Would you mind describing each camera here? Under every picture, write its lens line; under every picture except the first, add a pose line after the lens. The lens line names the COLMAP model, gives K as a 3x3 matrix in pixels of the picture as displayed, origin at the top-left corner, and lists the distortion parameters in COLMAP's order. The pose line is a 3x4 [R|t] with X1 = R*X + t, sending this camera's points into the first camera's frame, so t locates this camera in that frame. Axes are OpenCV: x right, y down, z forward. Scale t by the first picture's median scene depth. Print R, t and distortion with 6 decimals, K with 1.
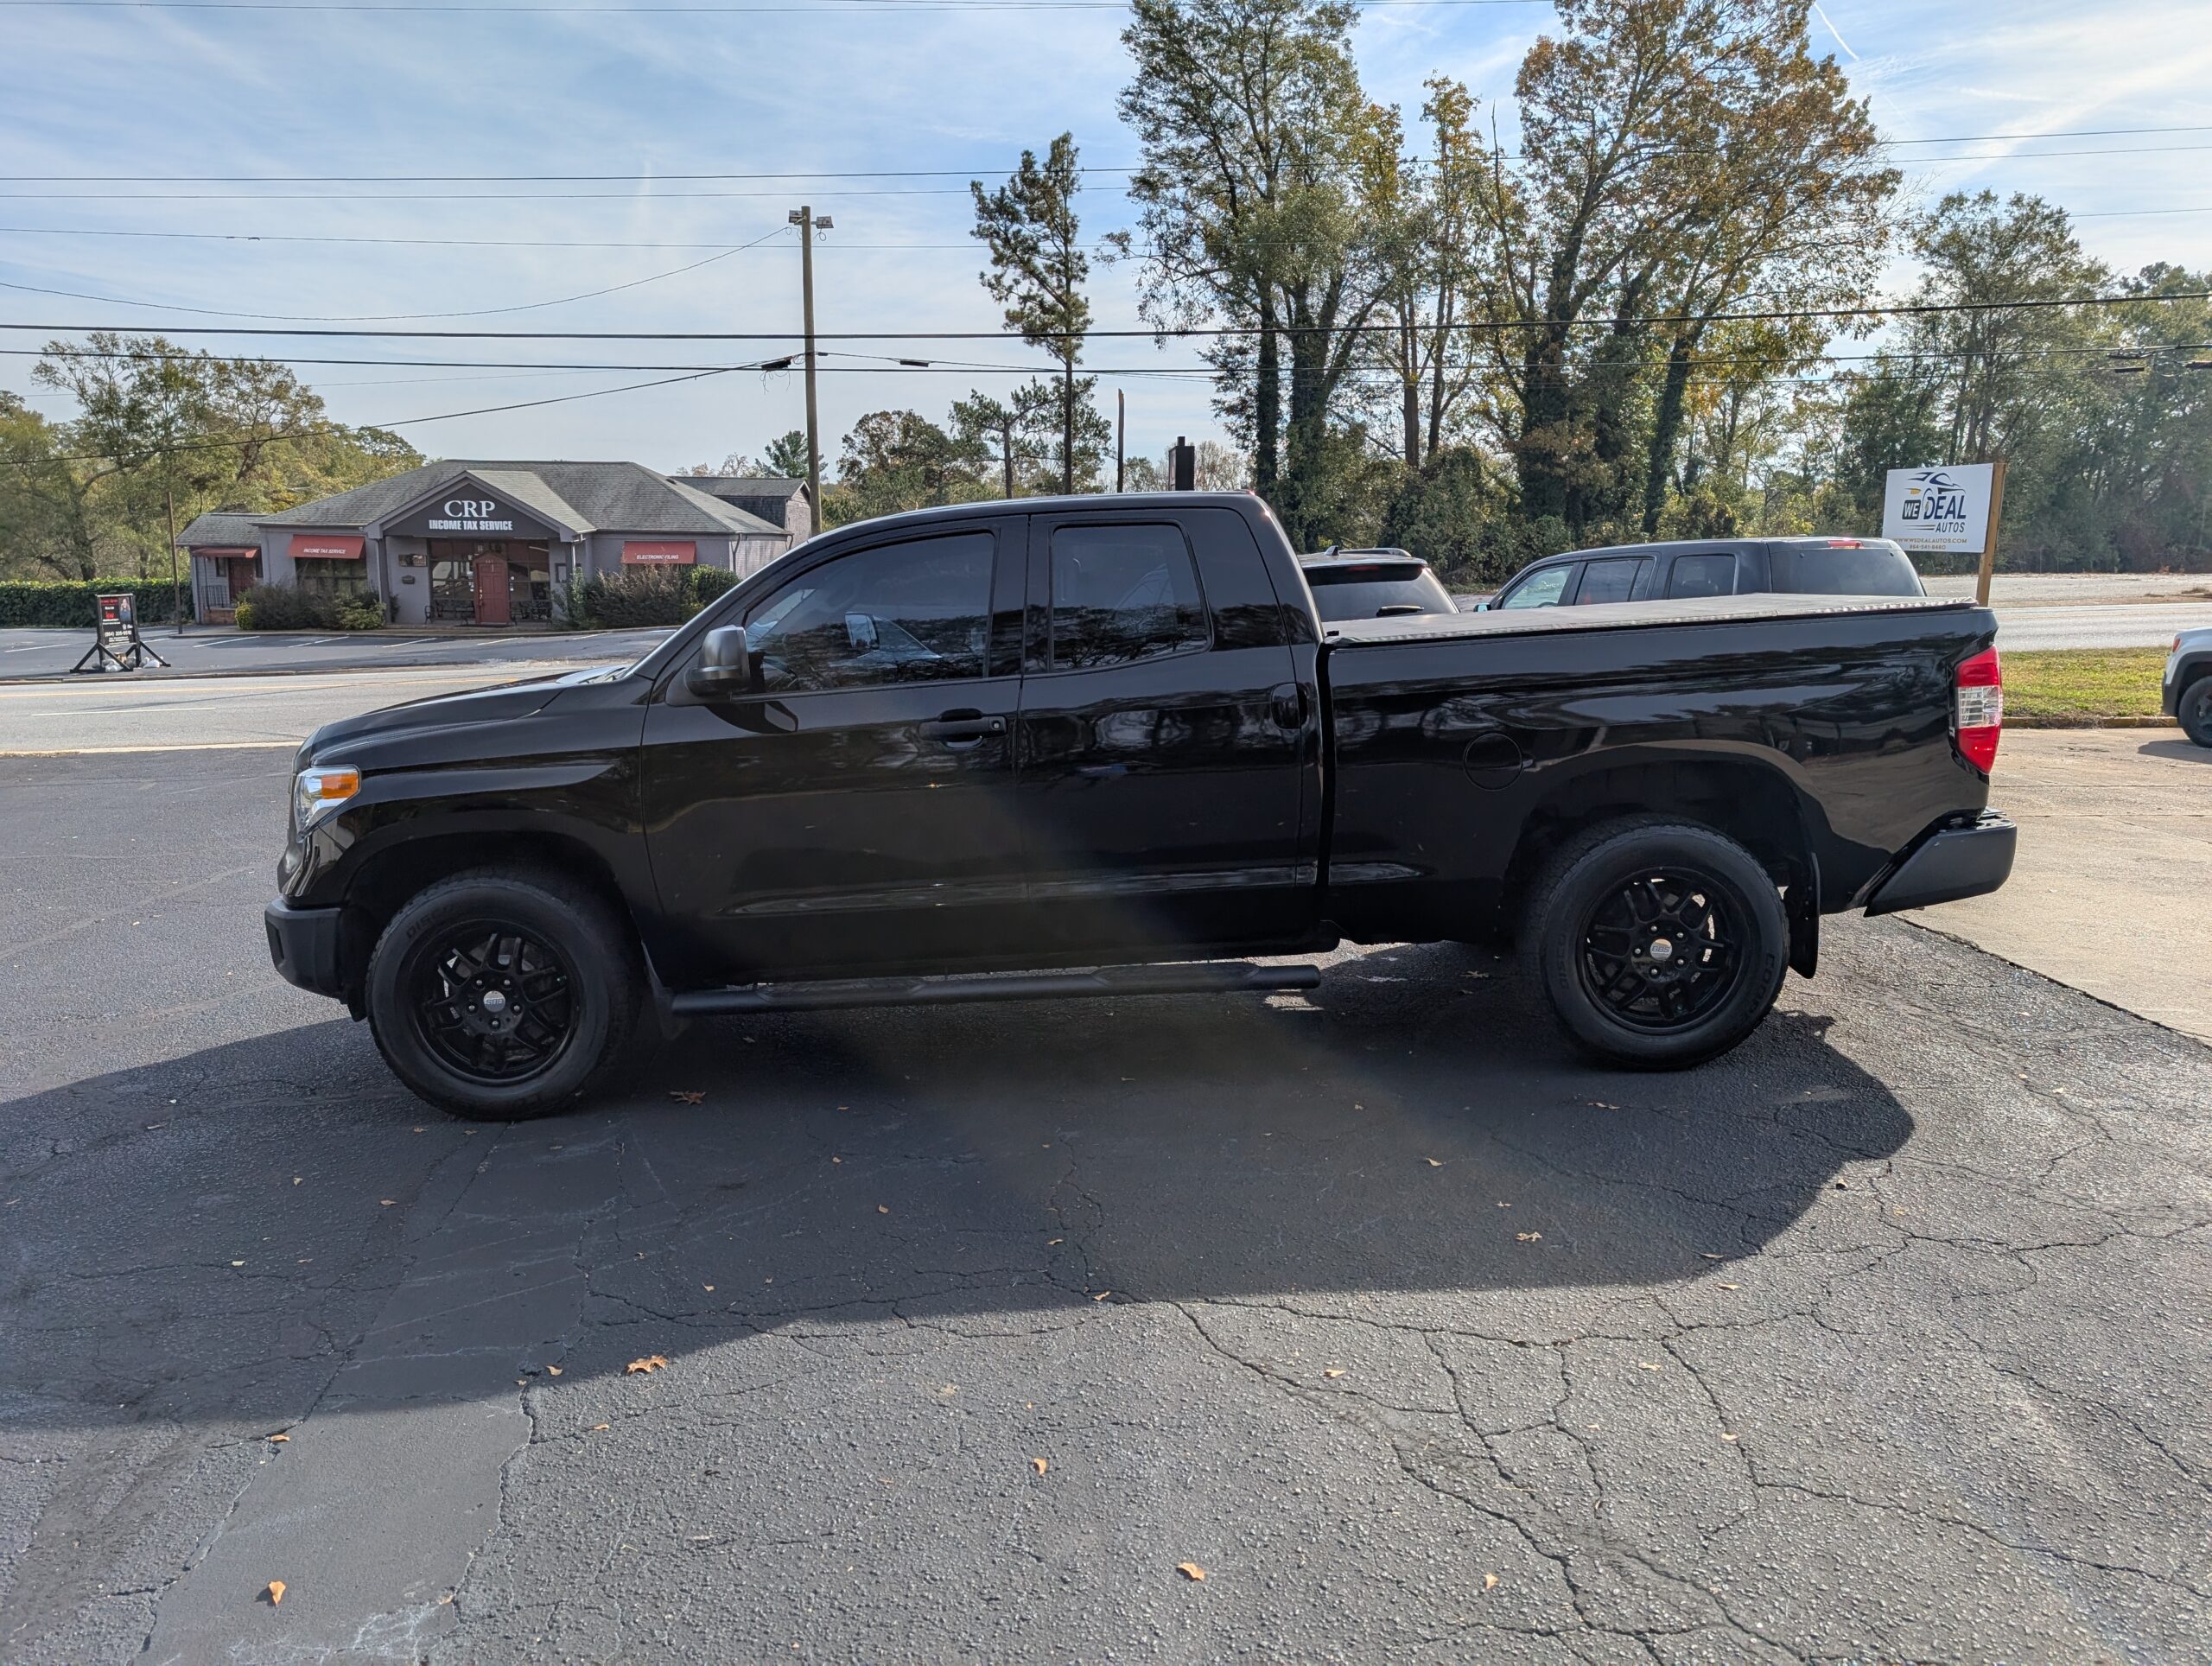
lens RADIAL K [[1598.4, 0, 1097.6], [0, 1598.4, 824.8], [0, 0, 1]] dist [0.013474, -0.004103]
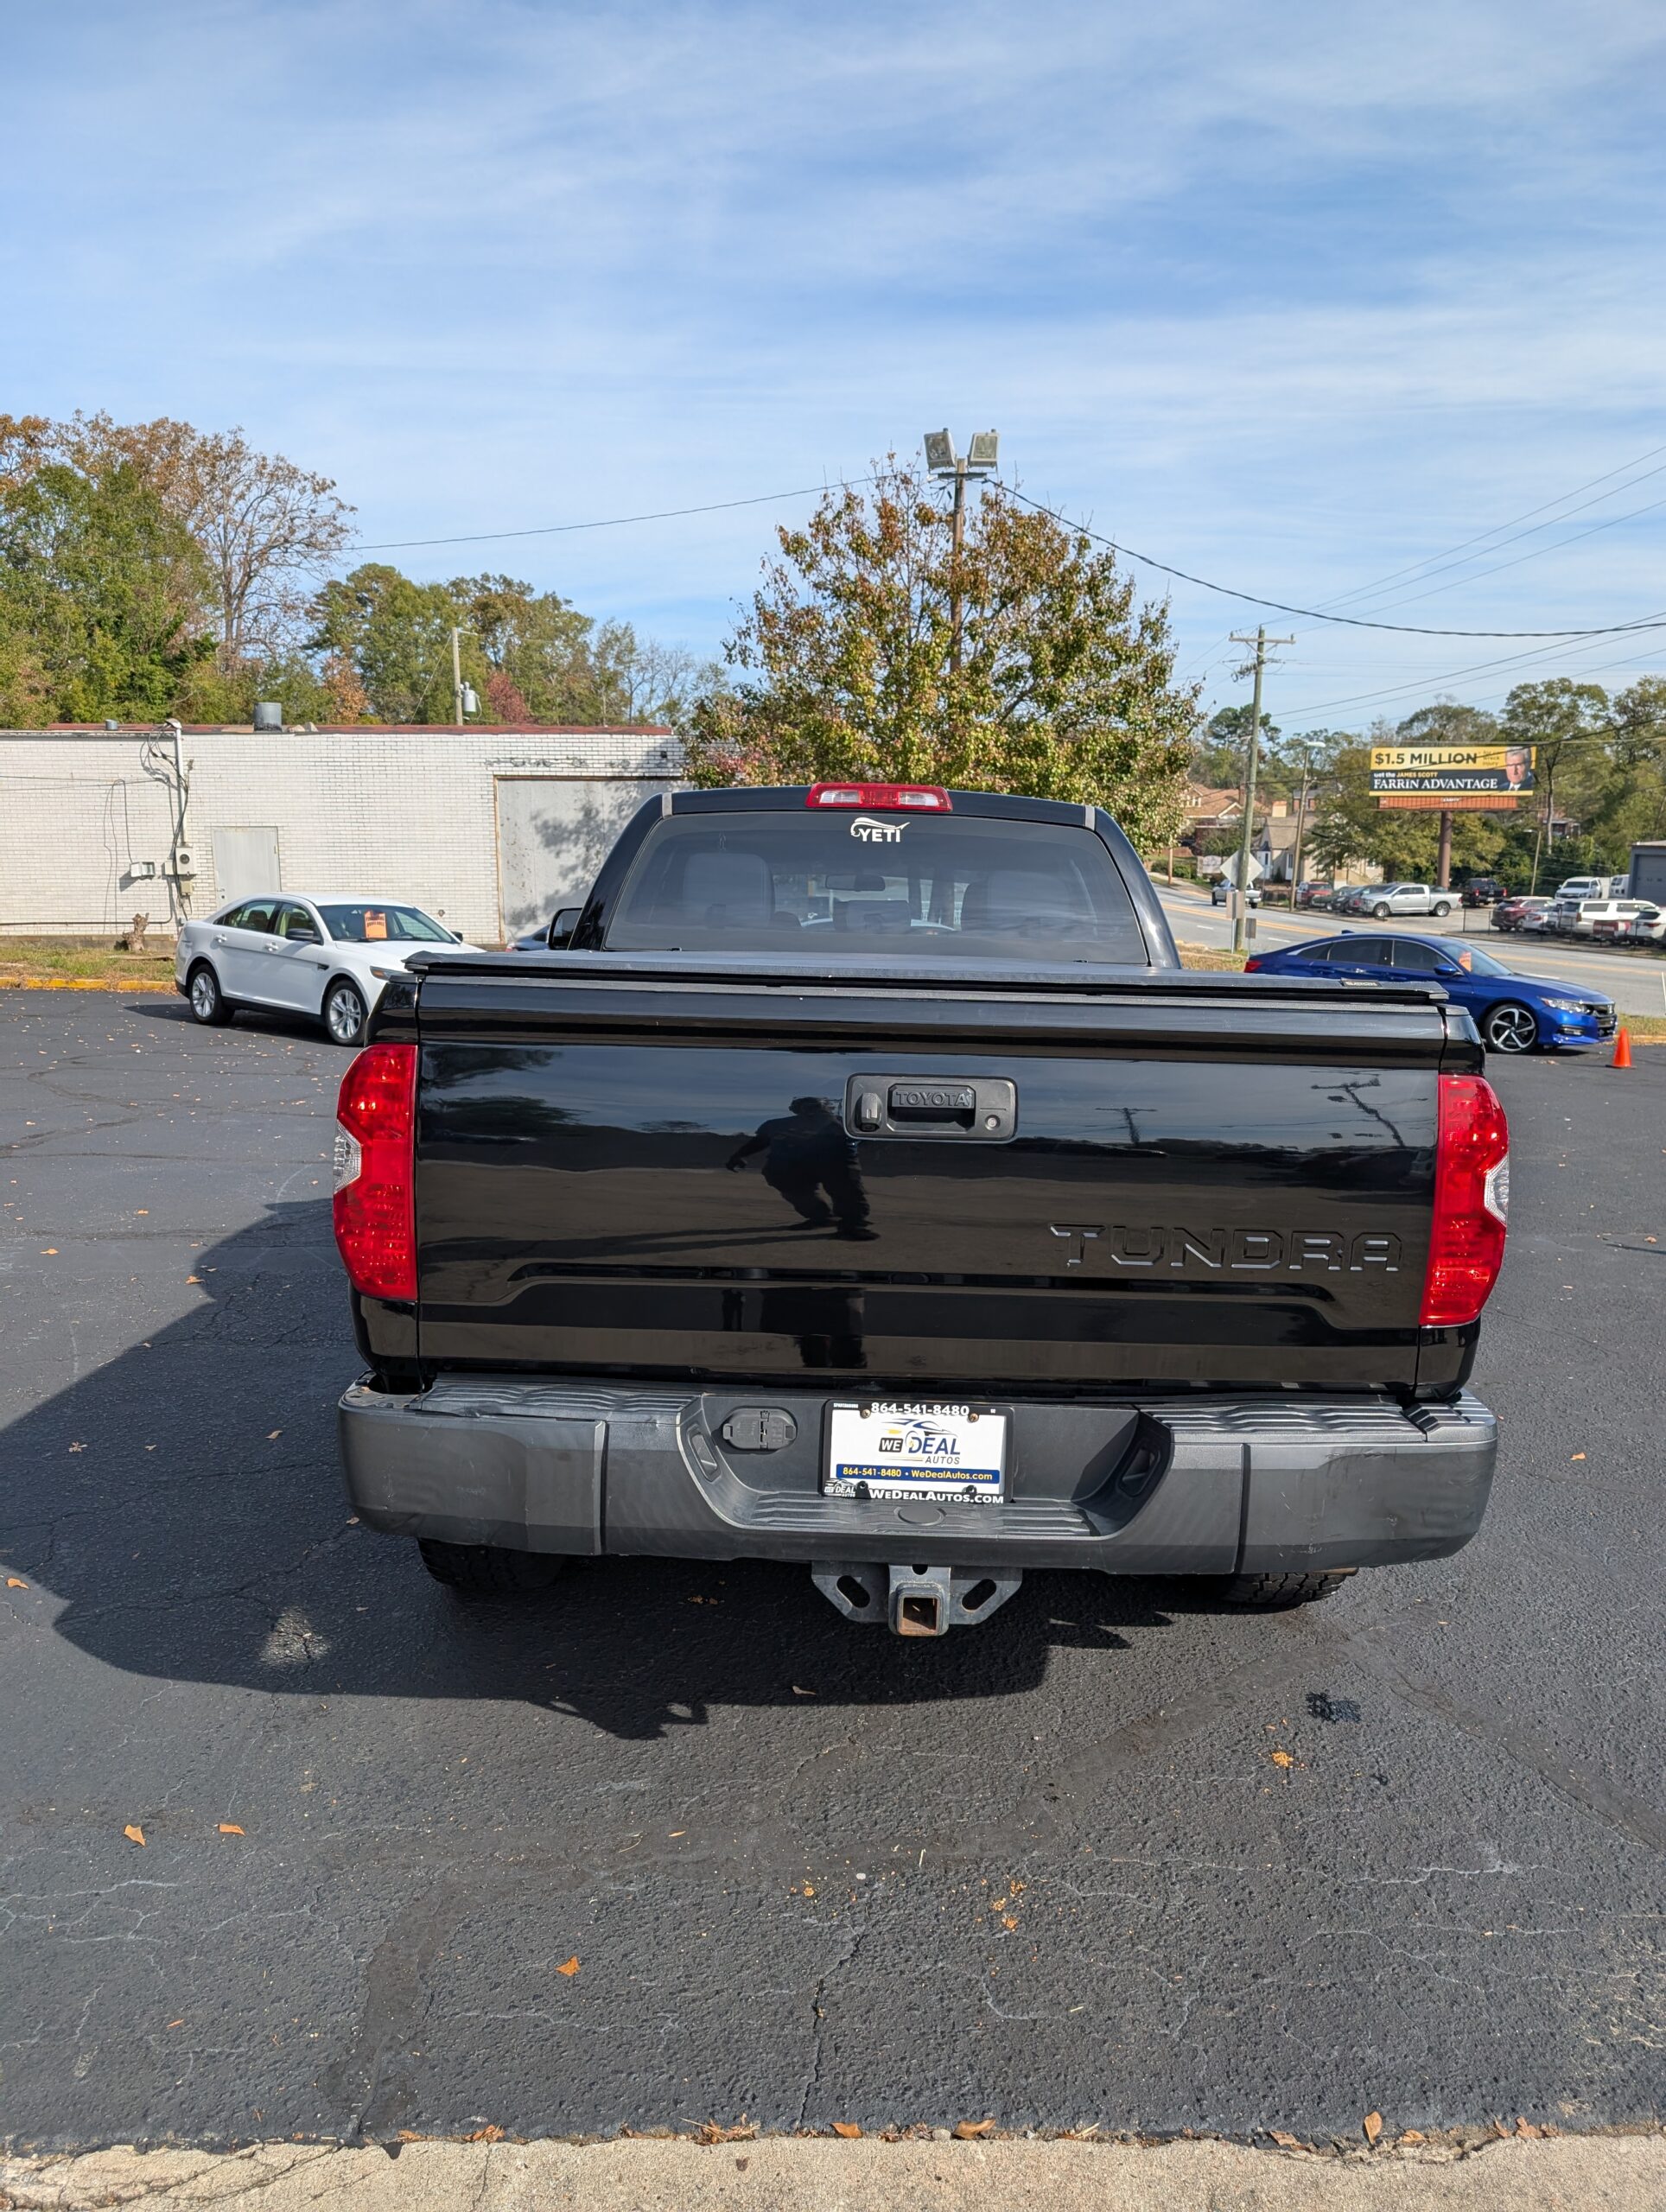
lens RADIAL K [[1598.4, 0, 840.6], [0, 1598.4, 1109.3], [0, 0, 1]] dist [0.013474, -0.004103]
pose [[0.015490, 0.162761, -0.986544, 0.098445], [-0.181073, 0.970805, 0.157322, -0.018464], [0.983348, 0.176199, 0.044509, 0.103914]]
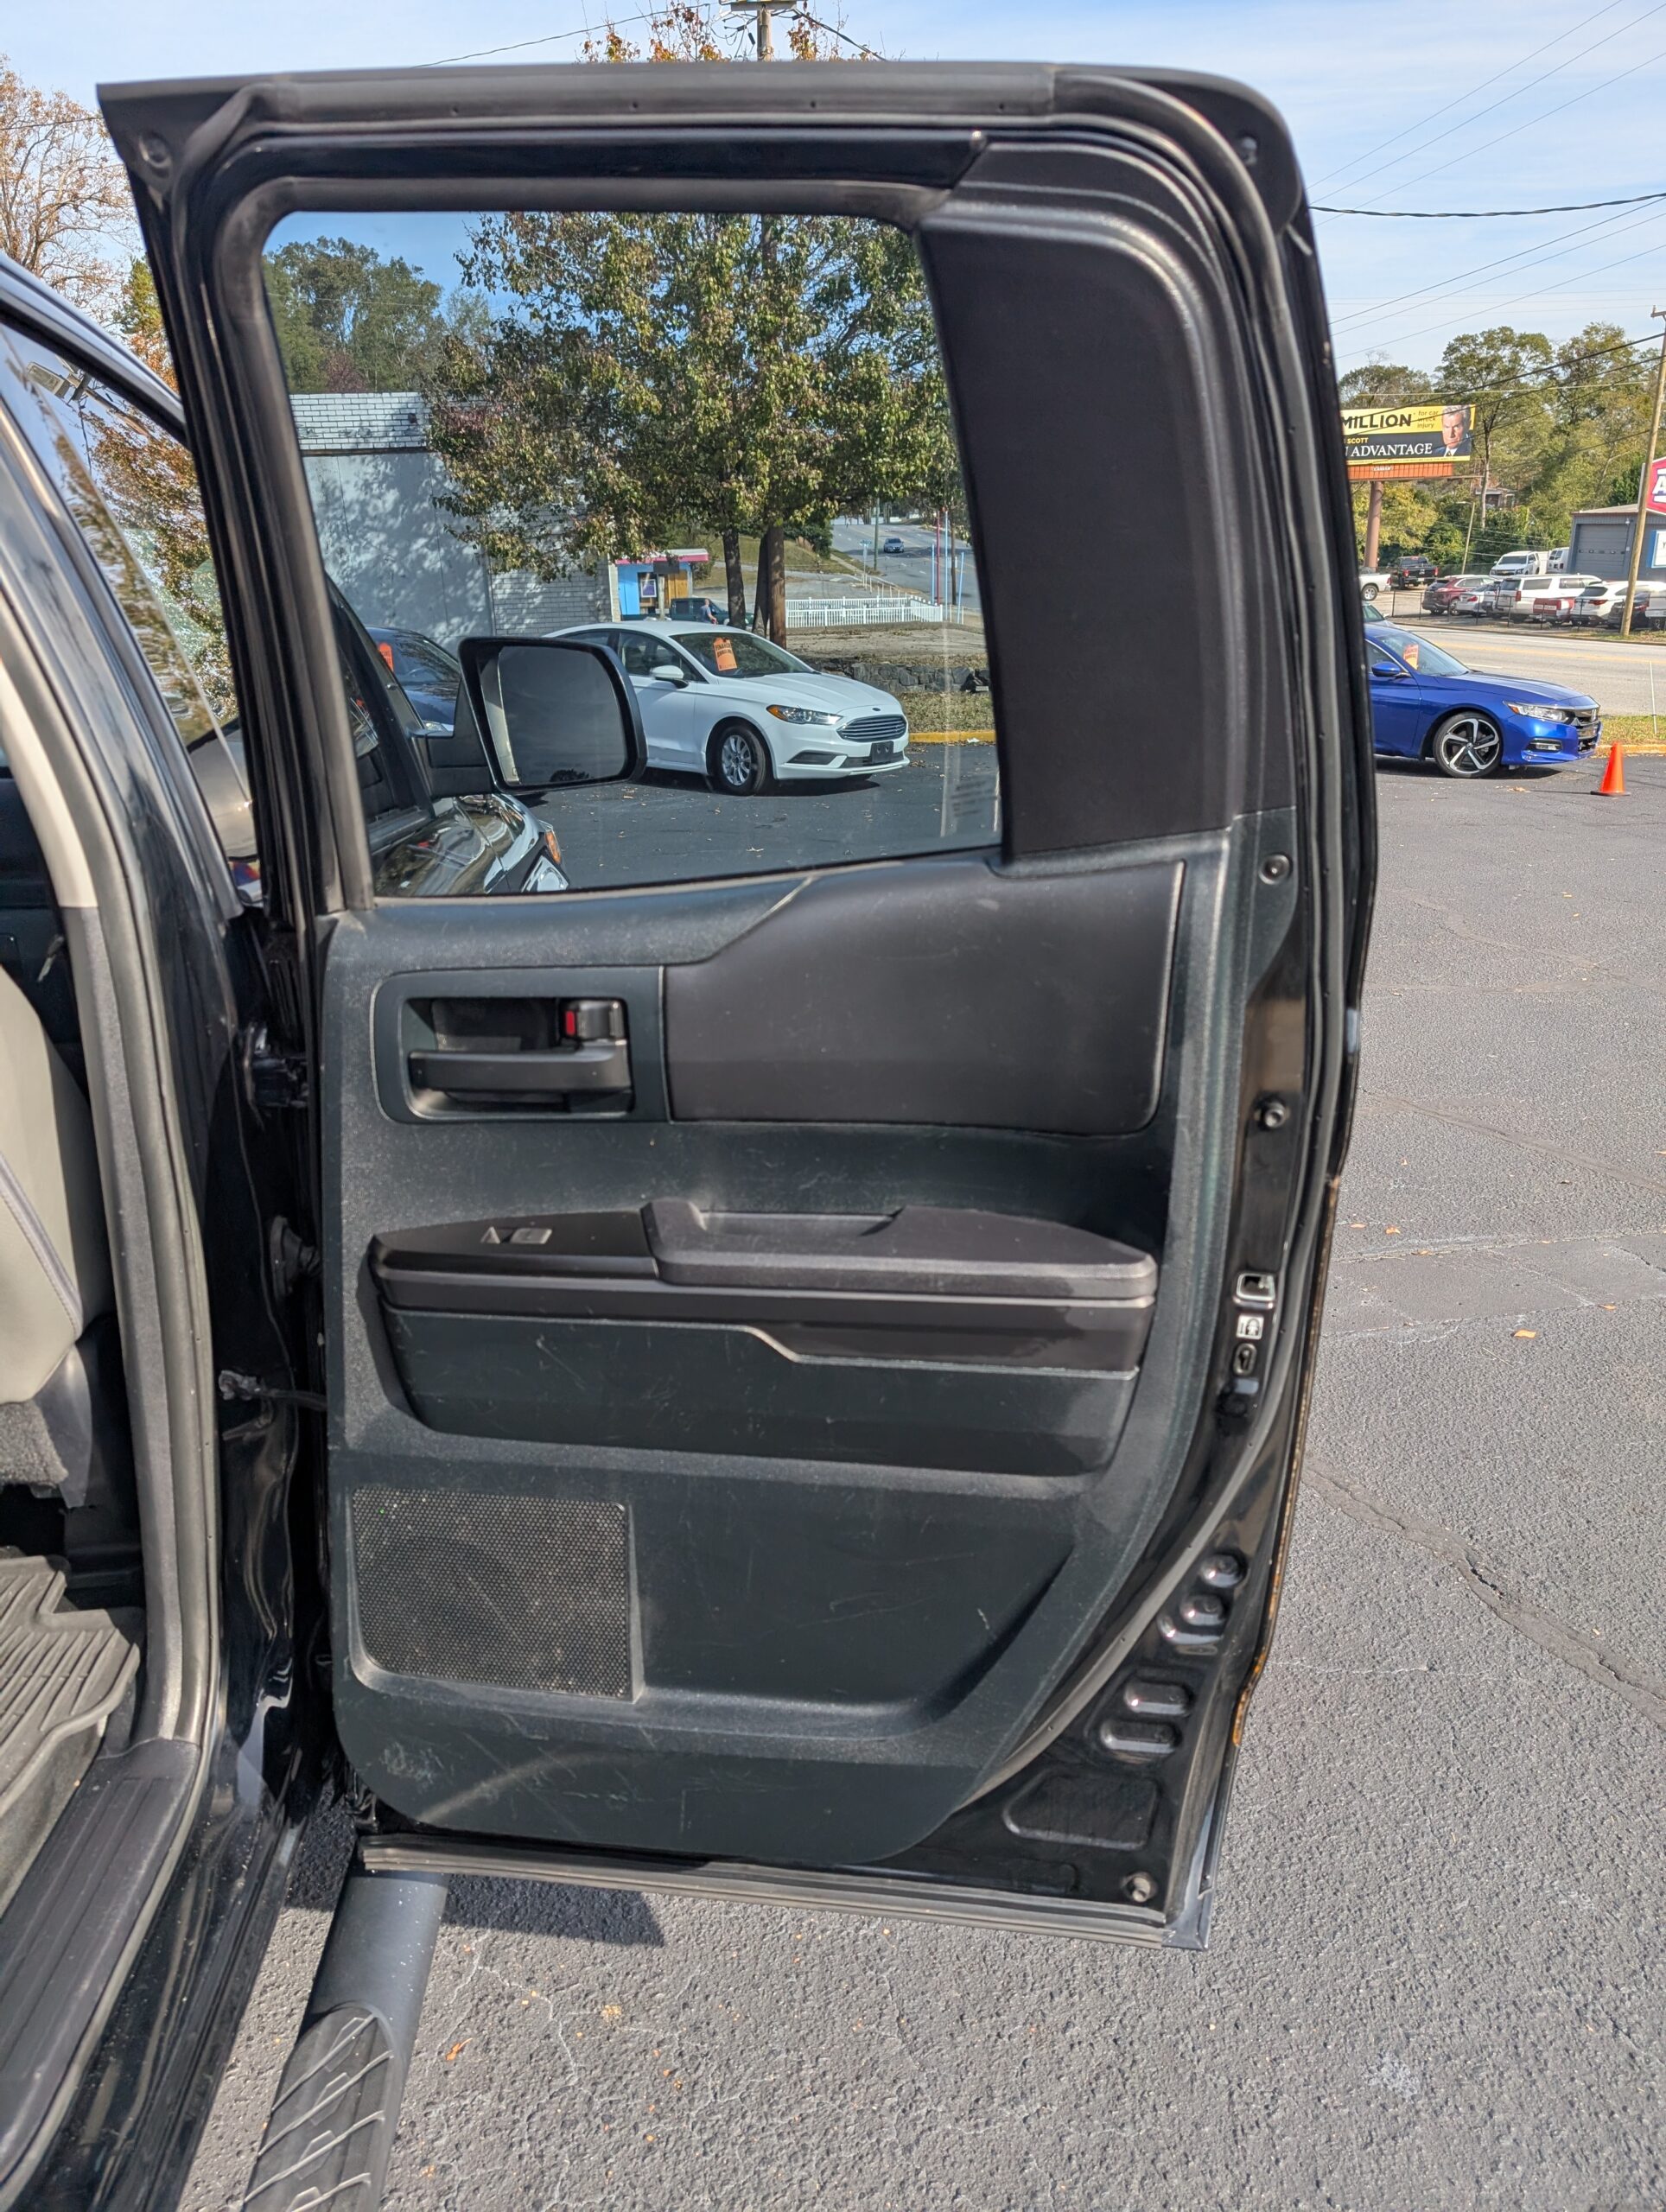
lens RADIAL K [[1598.4, 0, 819.1], [0, 1598.4, 1093.5], [0, 0, 1]] dist [0.013474, -0.004103]
pose [[0.057591, 0.323603, -0.944439, 0.020334], [-0.151284, 0.937913, 0.312142, -0.019940], [0.986811, 0.124902, 0.102972, 0.131545]]
